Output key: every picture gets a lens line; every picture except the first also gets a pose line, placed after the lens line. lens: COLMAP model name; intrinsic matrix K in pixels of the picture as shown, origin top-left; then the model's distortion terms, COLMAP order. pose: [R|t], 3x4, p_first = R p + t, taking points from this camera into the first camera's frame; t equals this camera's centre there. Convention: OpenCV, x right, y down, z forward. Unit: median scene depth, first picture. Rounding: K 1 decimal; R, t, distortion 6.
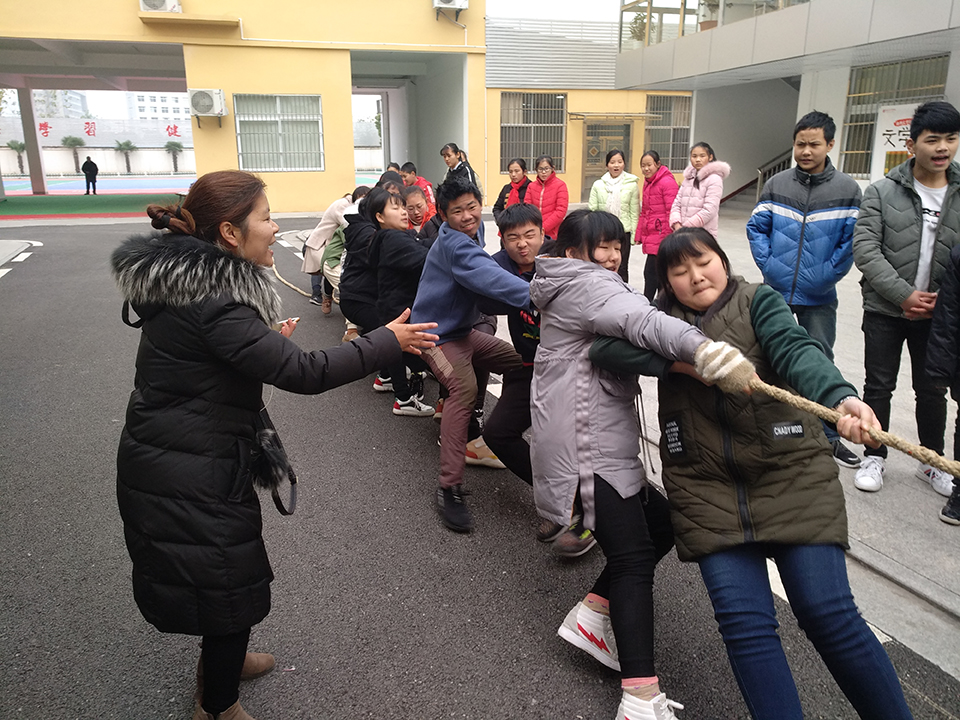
lens RADIAL K [[762.2, 0, 471.7], [0, 762.2, 366.8], [0, 0, 1]] dist [-0.016020, 0.045327]
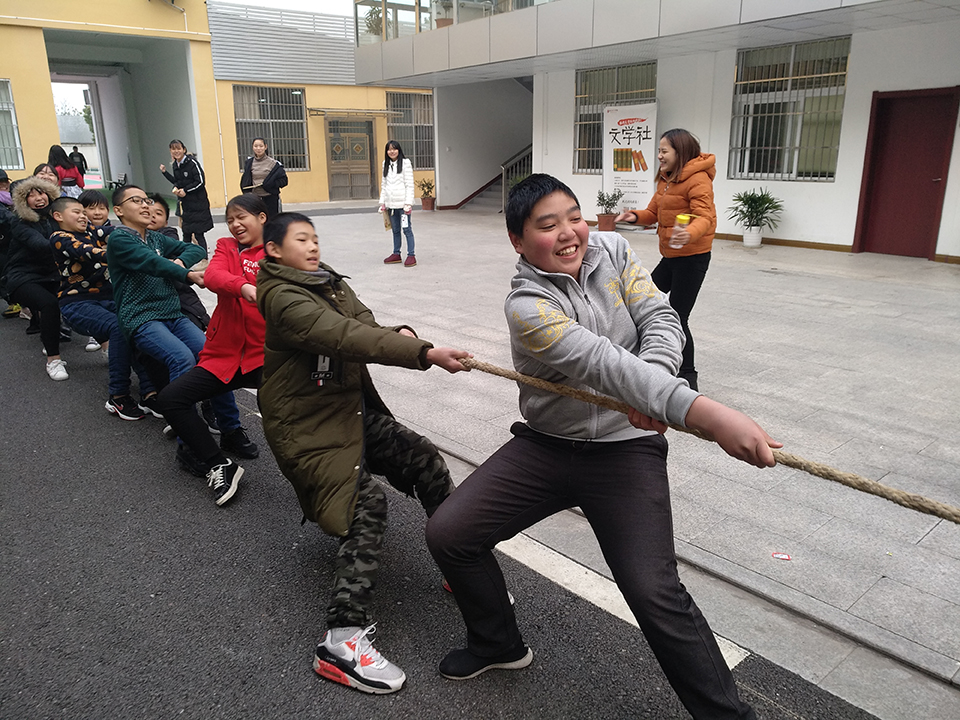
lens RADIAL K [[762.2, 0, 483.5], [0, 762.2, 362.7], [0, 0, 1]] dist [-0.016020, 0.045327]
pose [[0.941765, -0.087895, 0.324583, -0.005639], [0.088983, 0.995967, 0.011521, -0.006390], [-0.324286, 0.018033, 0.945787, 0.031705]]
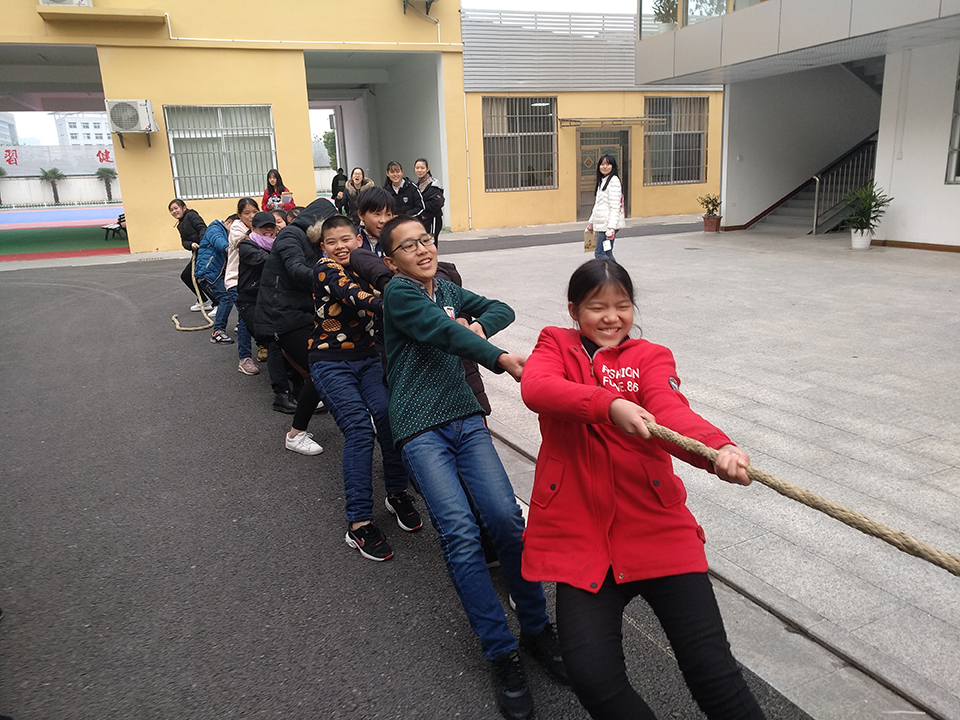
lens RADIAL K [[762.2, 0, 469.9], [0, 762.2, 369.5], [0, 0, 1]] dist [-0.016020, 0.045327]
pose [[0.997285, -0.046963, 0.056727, -0.049351], [0.047956, 0.998717, -0.016267, -0.051571], [-0.055891, 0.018944, 0.998257, 0.191176]]
